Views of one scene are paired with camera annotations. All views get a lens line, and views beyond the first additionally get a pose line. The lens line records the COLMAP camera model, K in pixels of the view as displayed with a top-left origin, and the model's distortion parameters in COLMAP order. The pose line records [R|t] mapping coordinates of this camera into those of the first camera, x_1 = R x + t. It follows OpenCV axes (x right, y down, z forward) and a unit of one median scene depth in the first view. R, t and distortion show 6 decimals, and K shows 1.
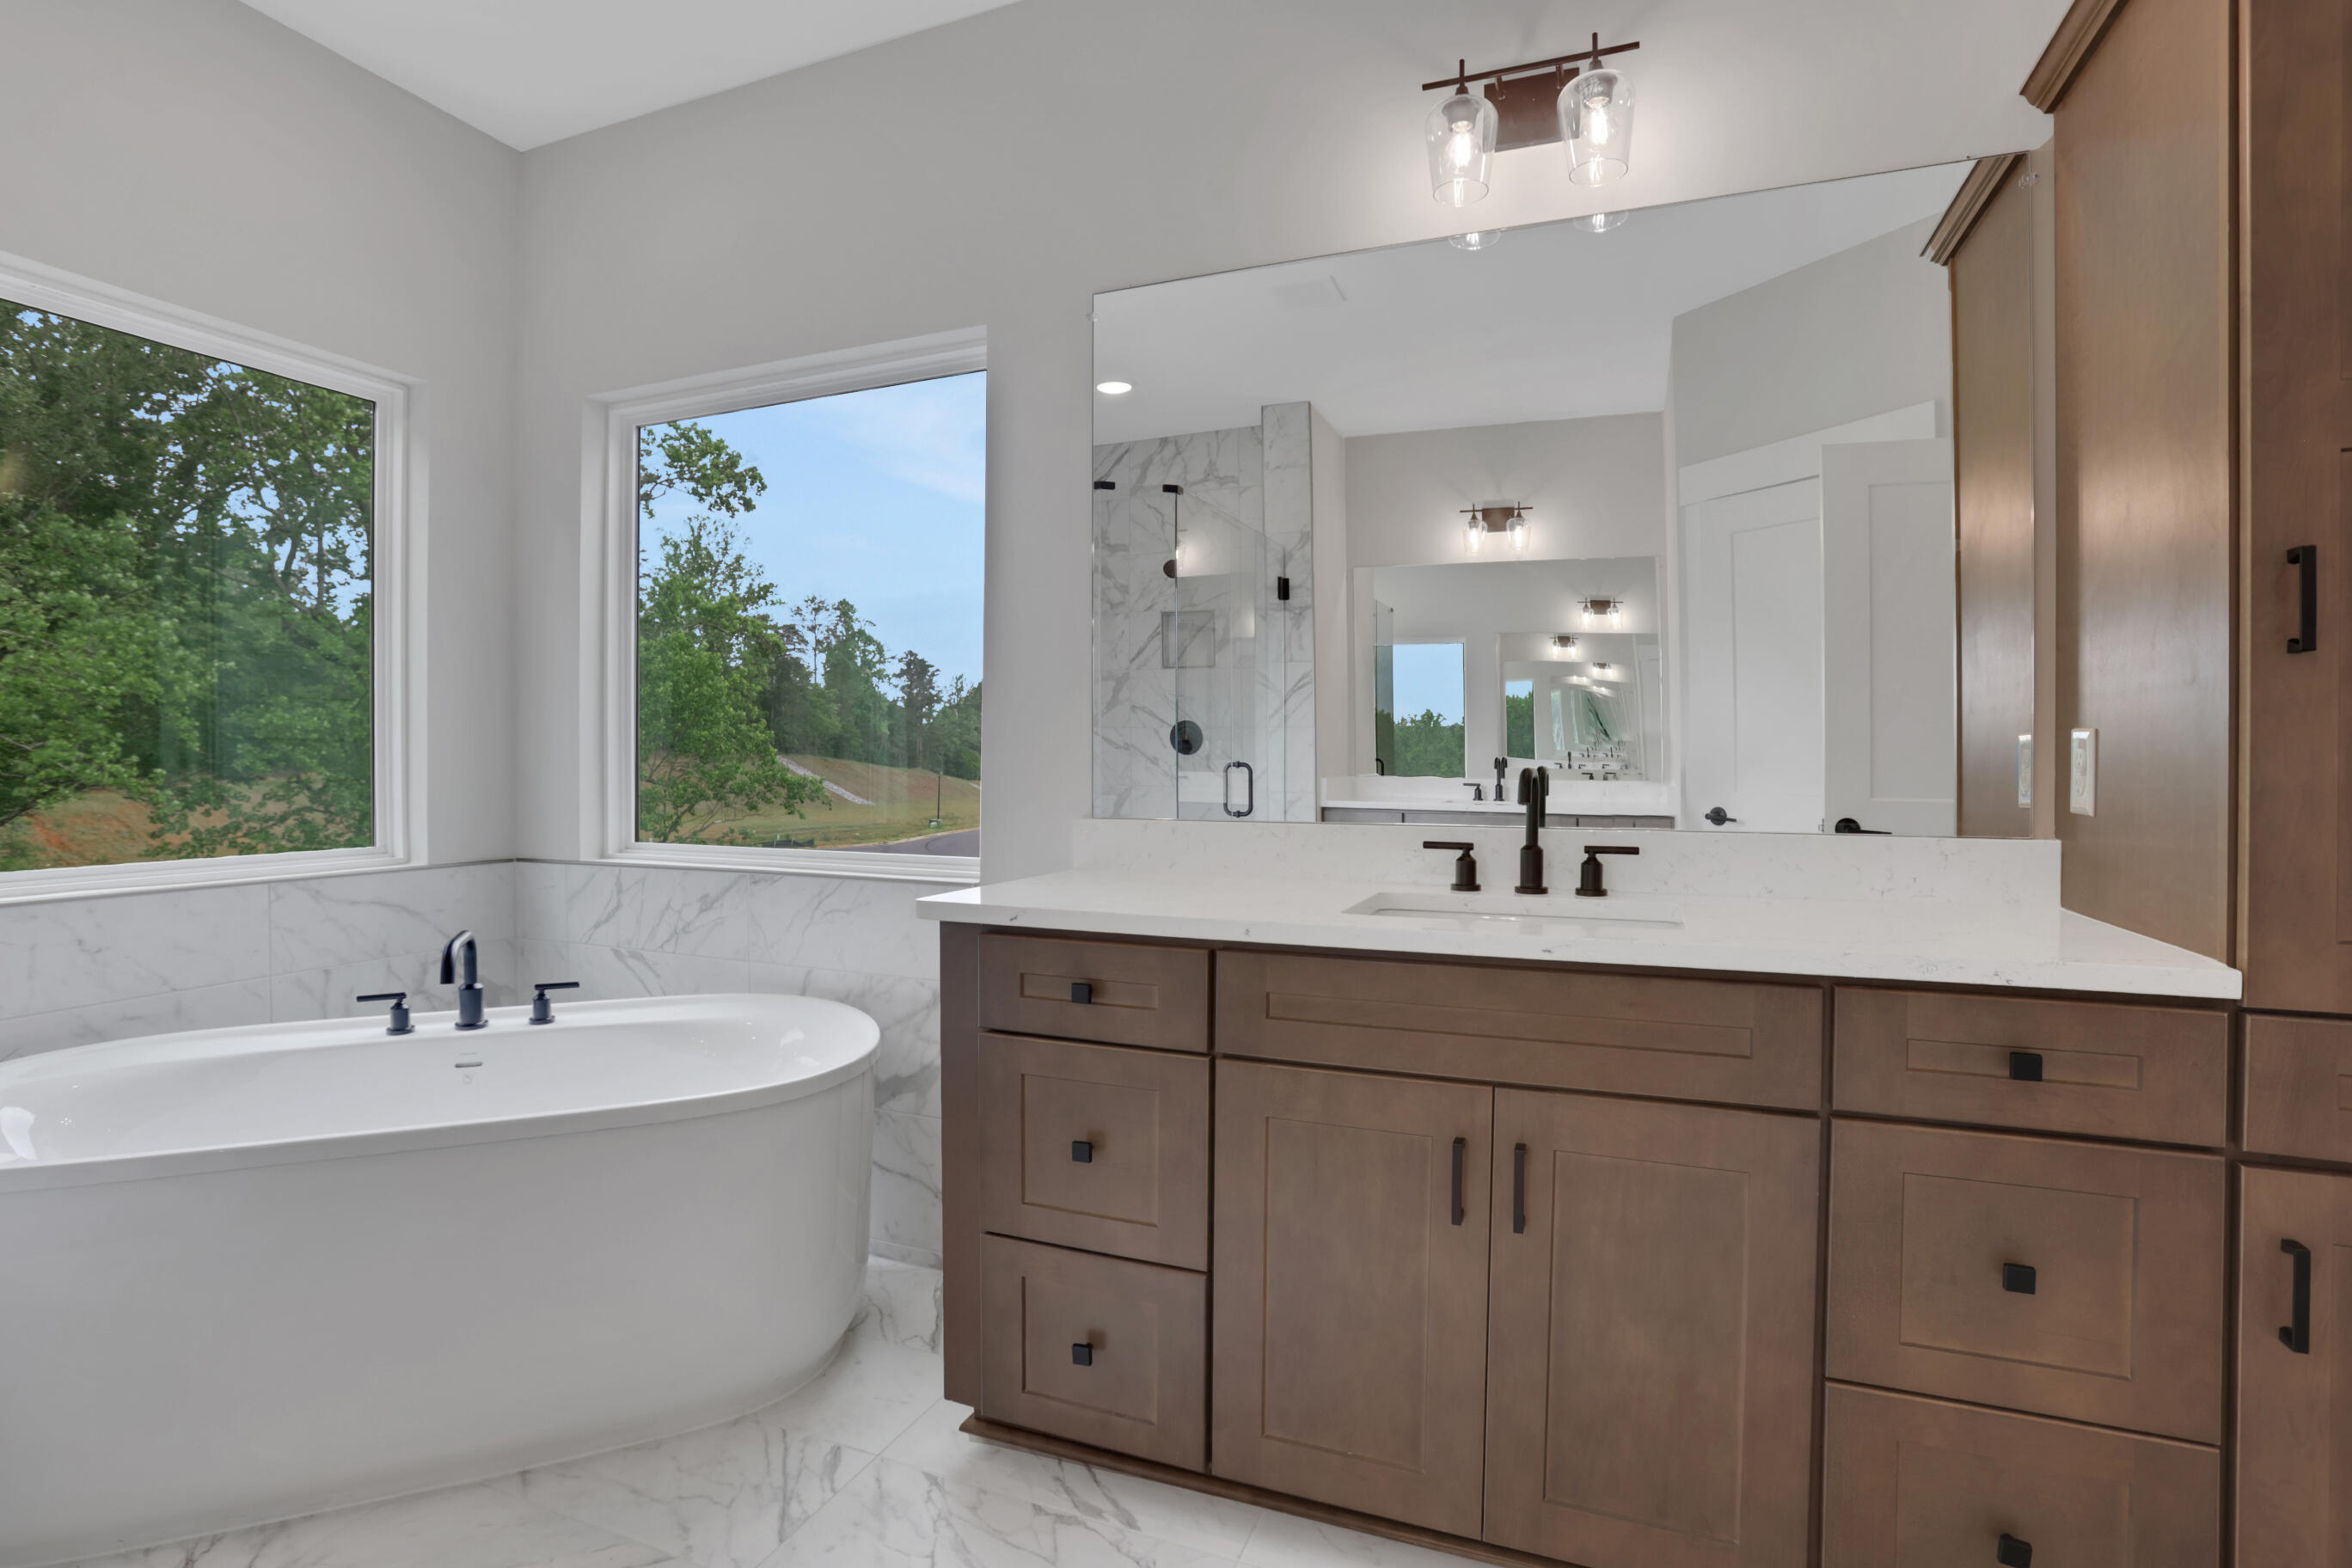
lens RADIAL K [[1139.7, 0, 1192.4], [0, 1139.7, 780.3], [0, 0, 1]] dist [-0.006966, -0.000199]
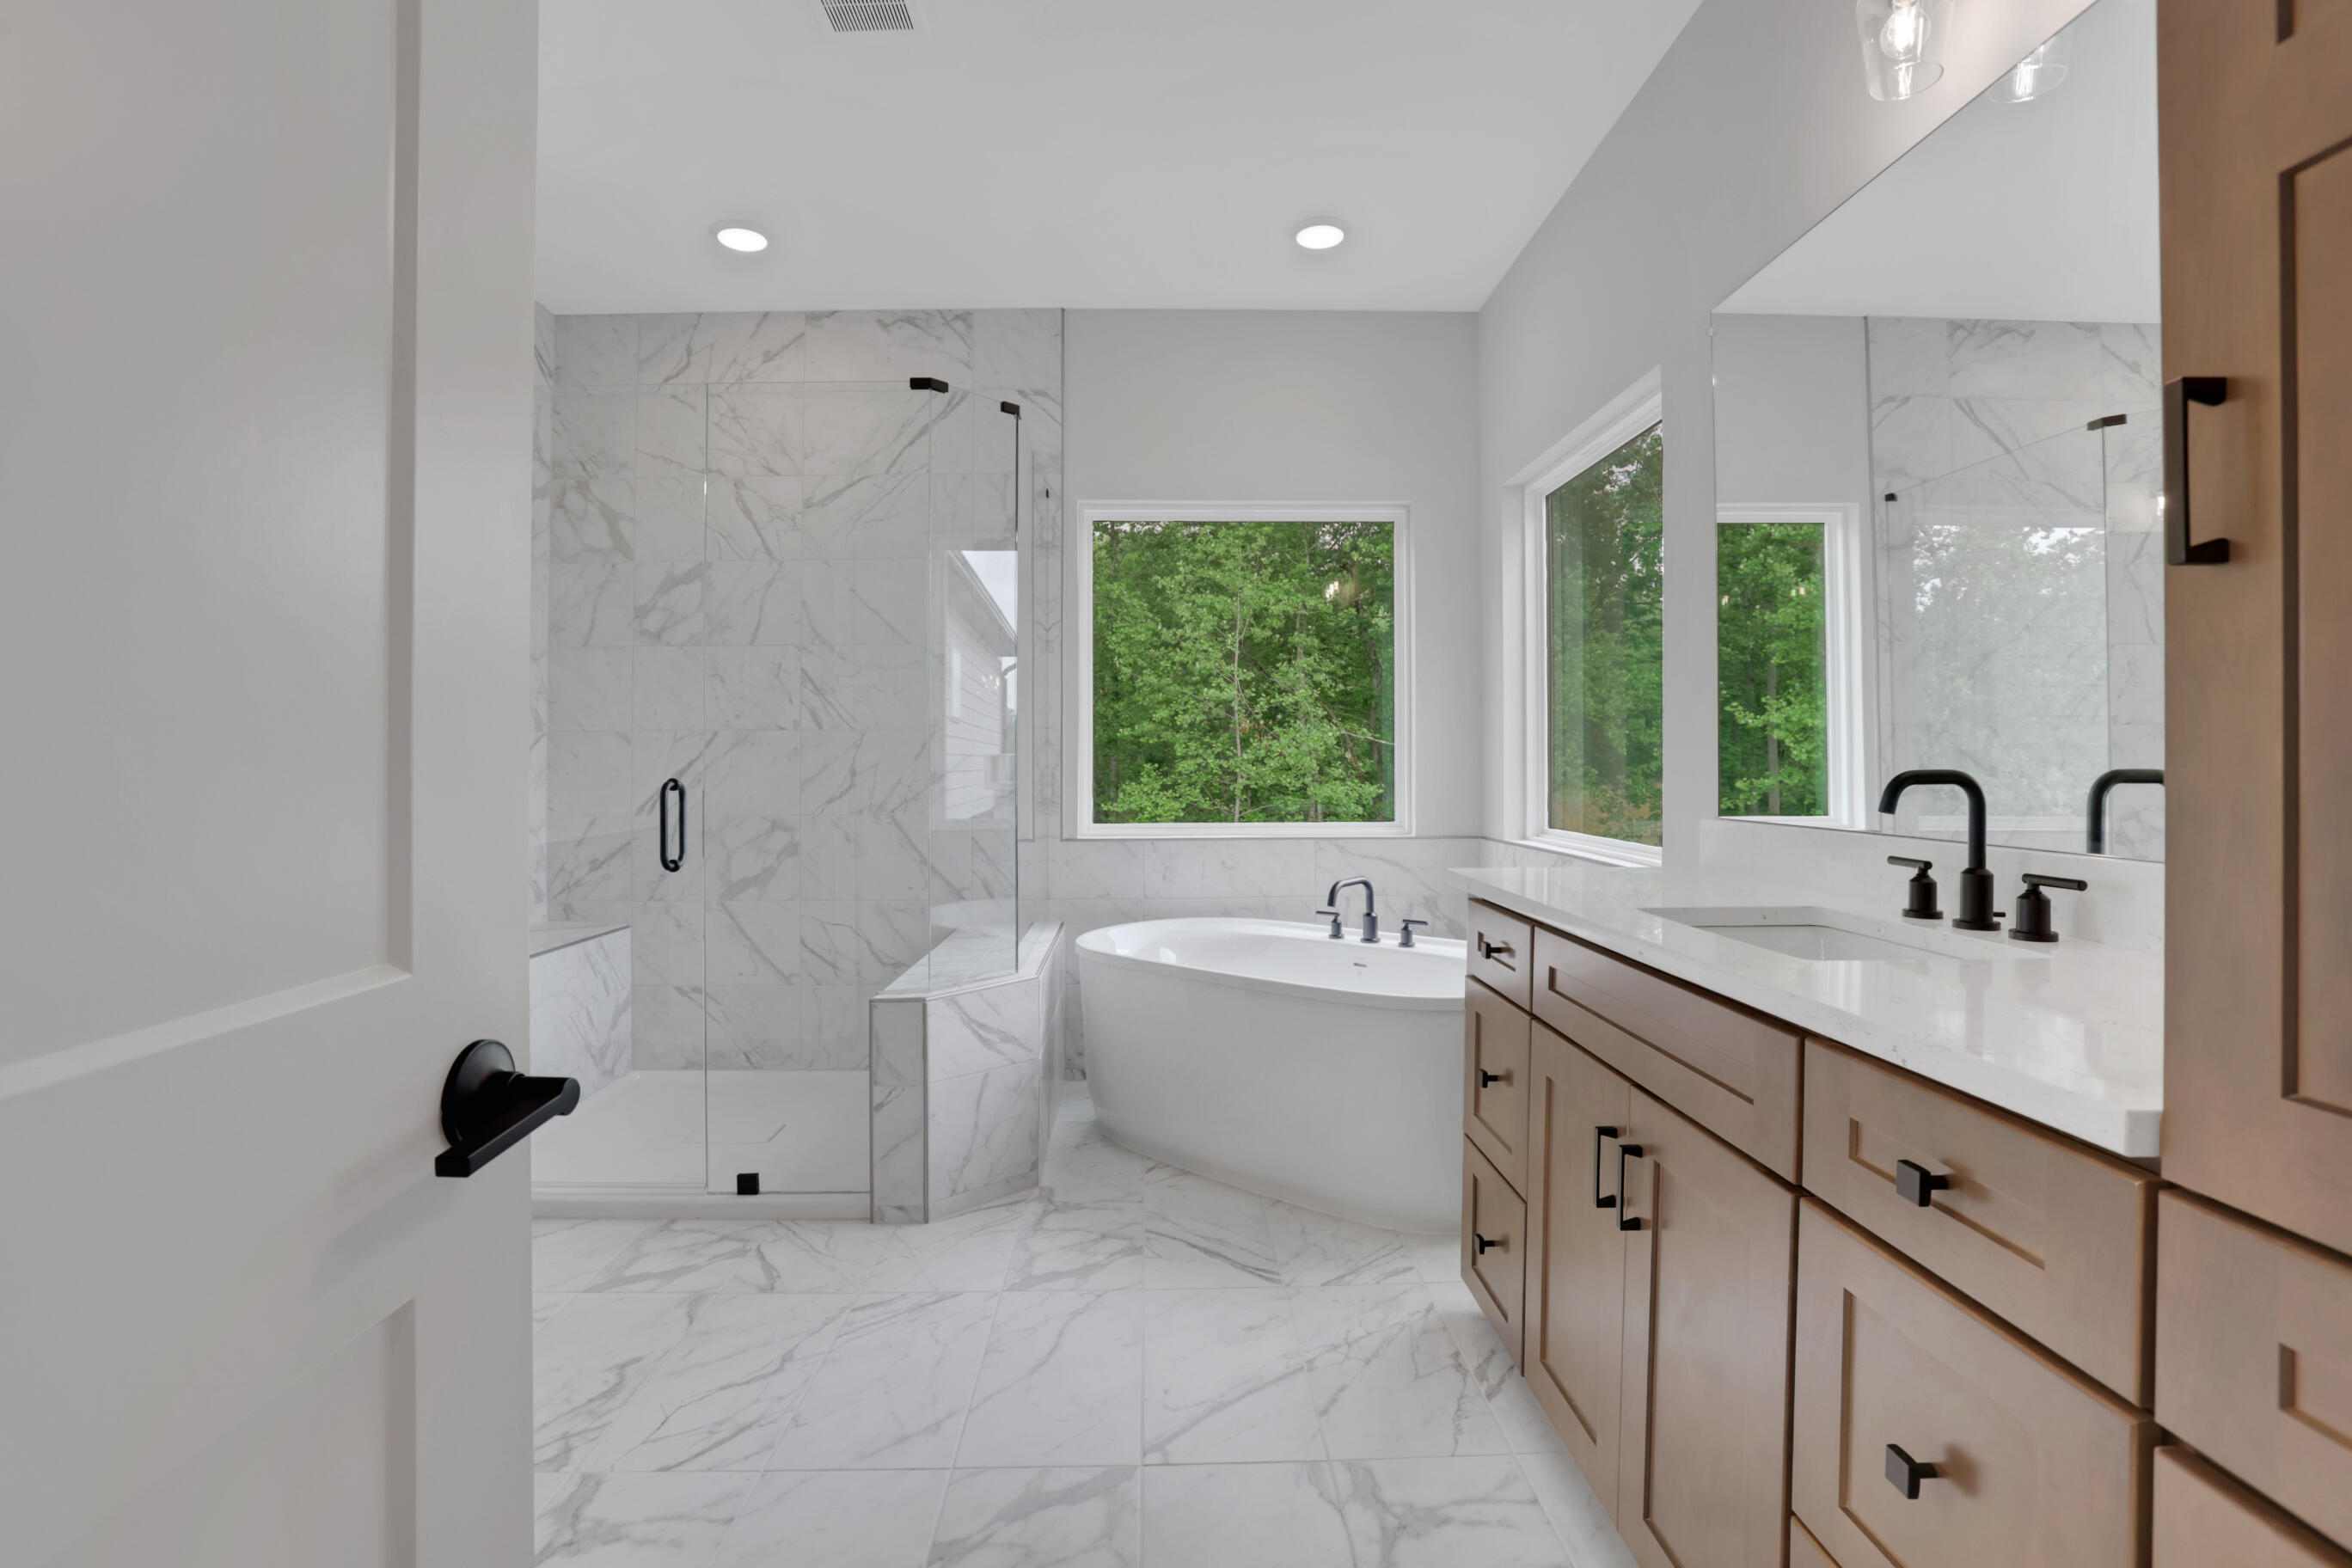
lens RADIAL K [[1139.7, 0, 1179.4], [0, 1139.7, 776.3], [0, 0, 1]] dist [-0.006966, -0.000199]
pose [[0.414181, 0.002086, -0.910192, 0.769741], [0.000497, 0.999997, 0.002518, -0.009189], [0.910194, -0.001495, 0.414179, 0.164104]]
